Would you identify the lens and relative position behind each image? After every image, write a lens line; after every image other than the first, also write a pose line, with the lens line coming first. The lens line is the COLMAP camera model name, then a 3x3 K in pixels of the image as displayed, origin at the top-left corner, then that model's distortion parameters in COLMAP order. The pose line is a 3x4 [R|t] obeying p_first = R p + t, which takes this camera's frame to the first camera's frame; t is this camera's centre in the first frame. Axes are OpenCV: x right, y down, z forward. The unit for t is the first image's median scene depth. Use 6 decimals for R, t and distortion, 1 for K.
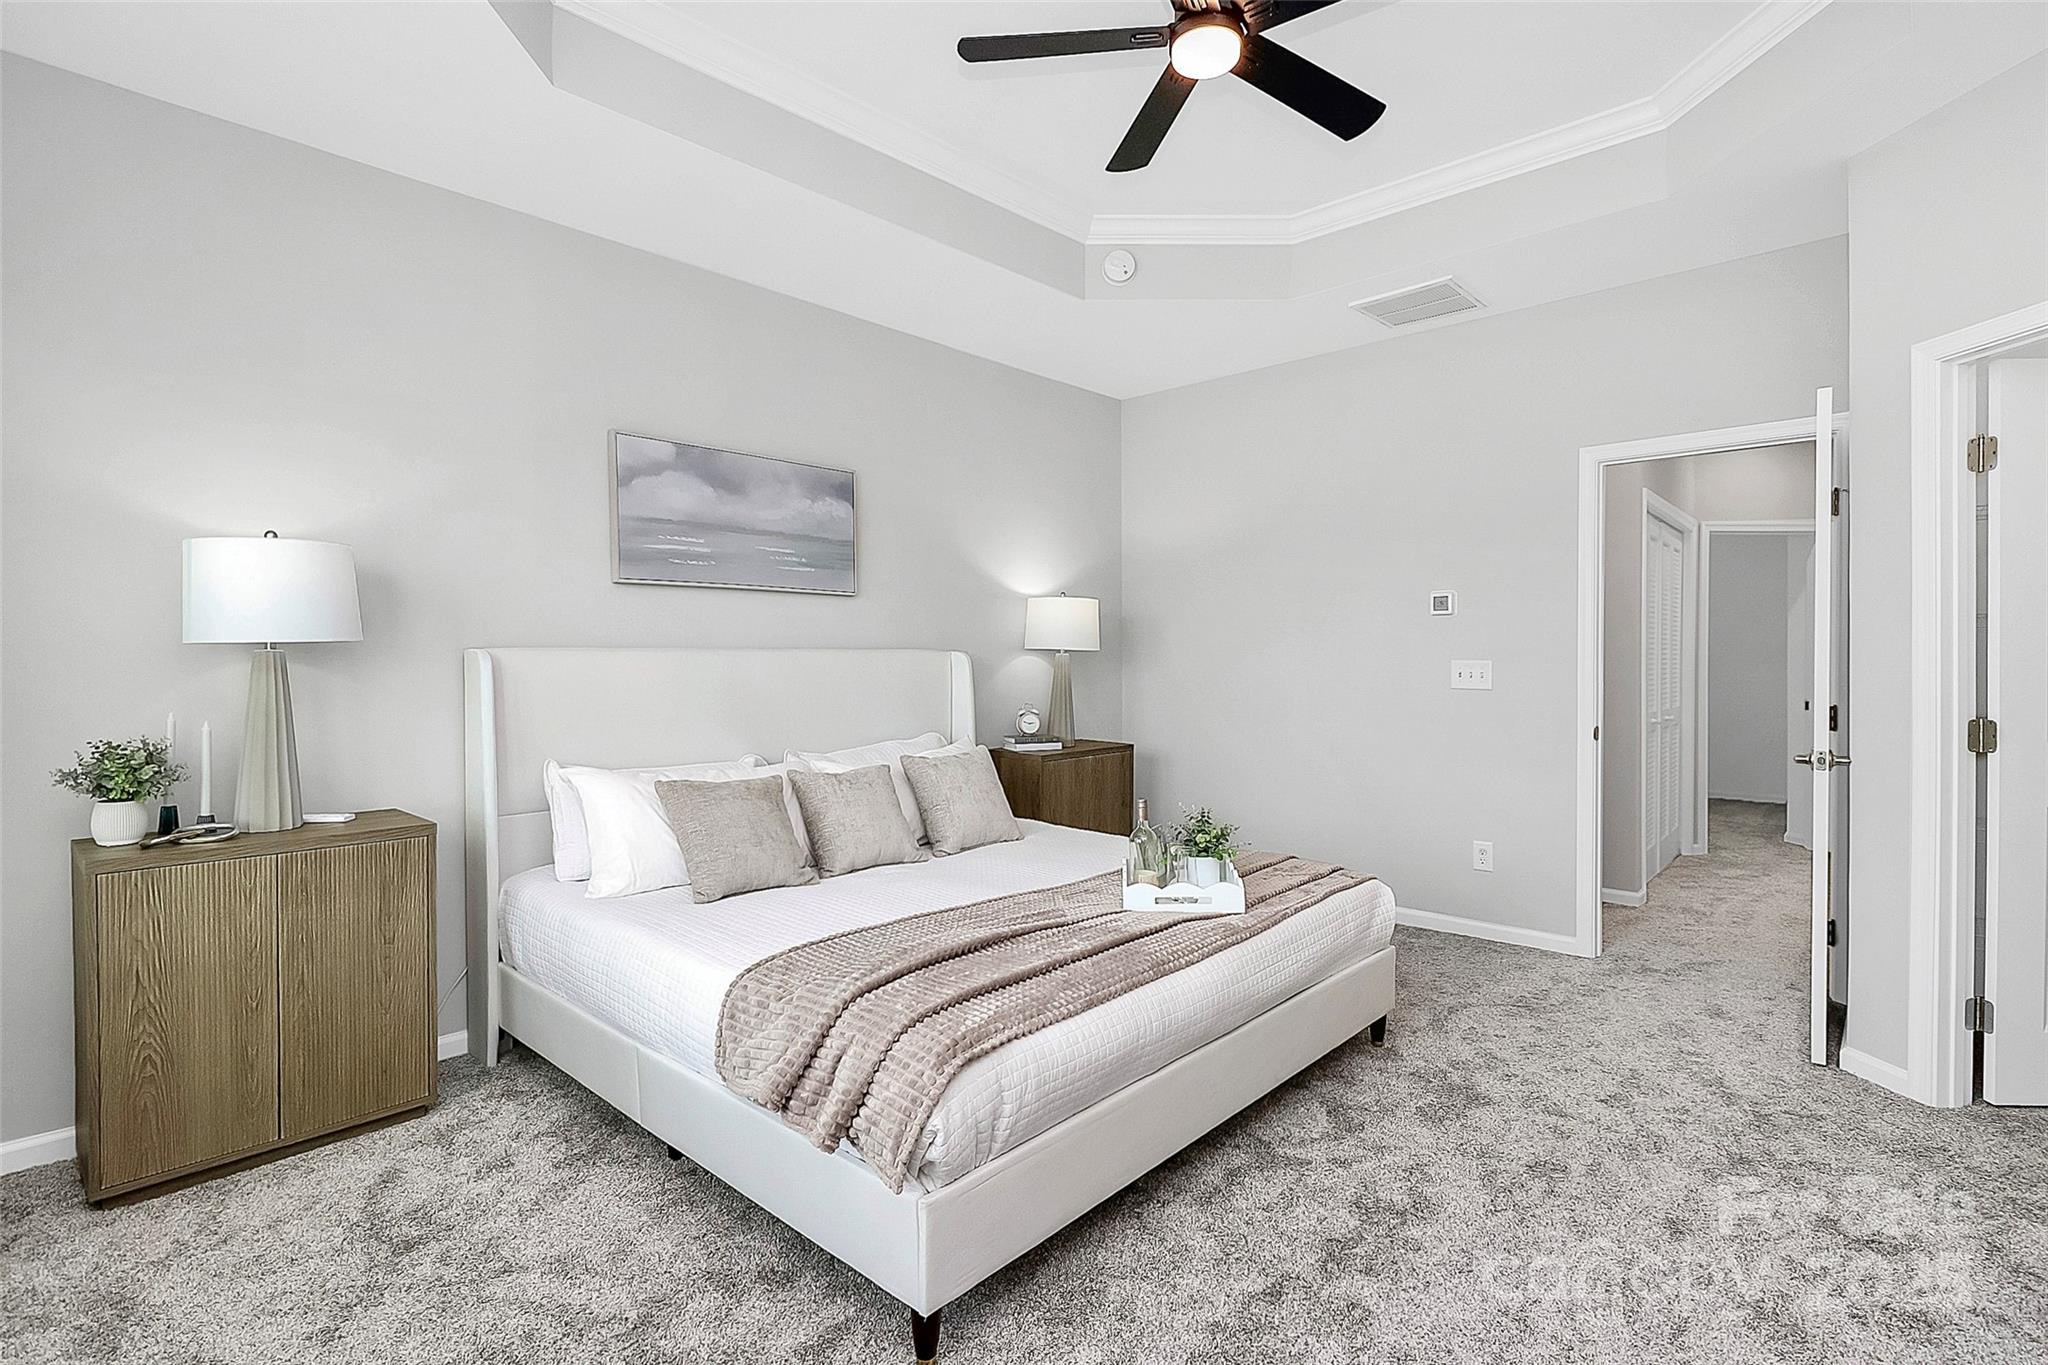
lens RADIAL K [[956.4, 0, 1024.1], [0, 956.4, 672.7], [0, 0, 1]] dist [0.006761, -0.005940]
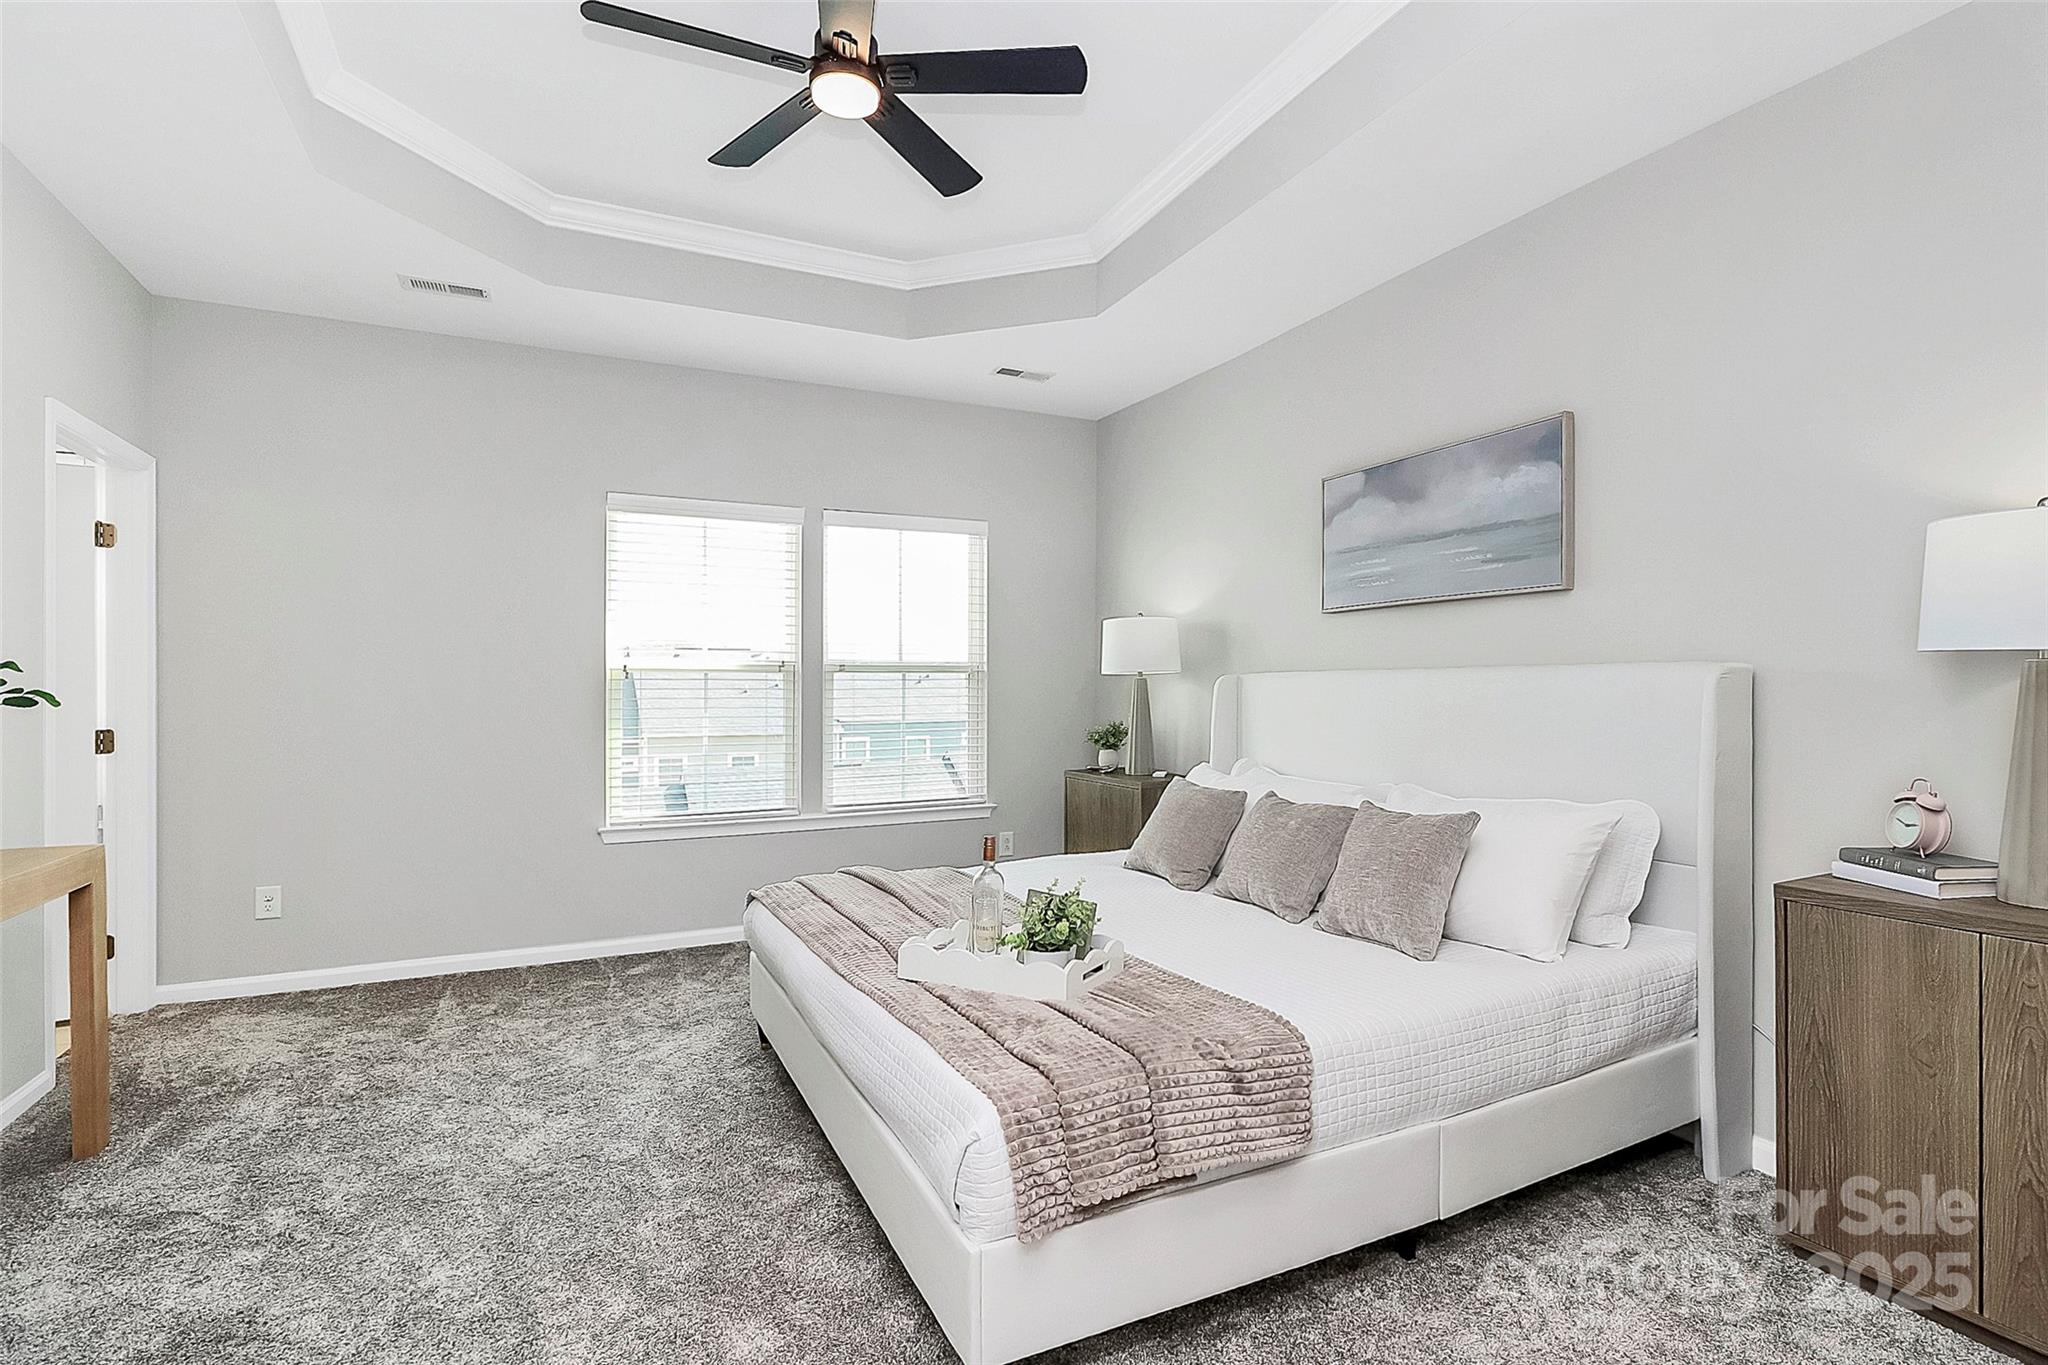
lens RADIAL K [[956.4, 0, 1038.3], [0, 956.4, 685.6], [0, 0, 1]] dist [0.006761, -0.005940]
pose [[-0.362478, 0.009962, -0.931939, 0.646952], [-0.005428, 0.999903, 0.012799, -0.016985], [0.931977, 0.009698, -0.362388, 0.932412]]
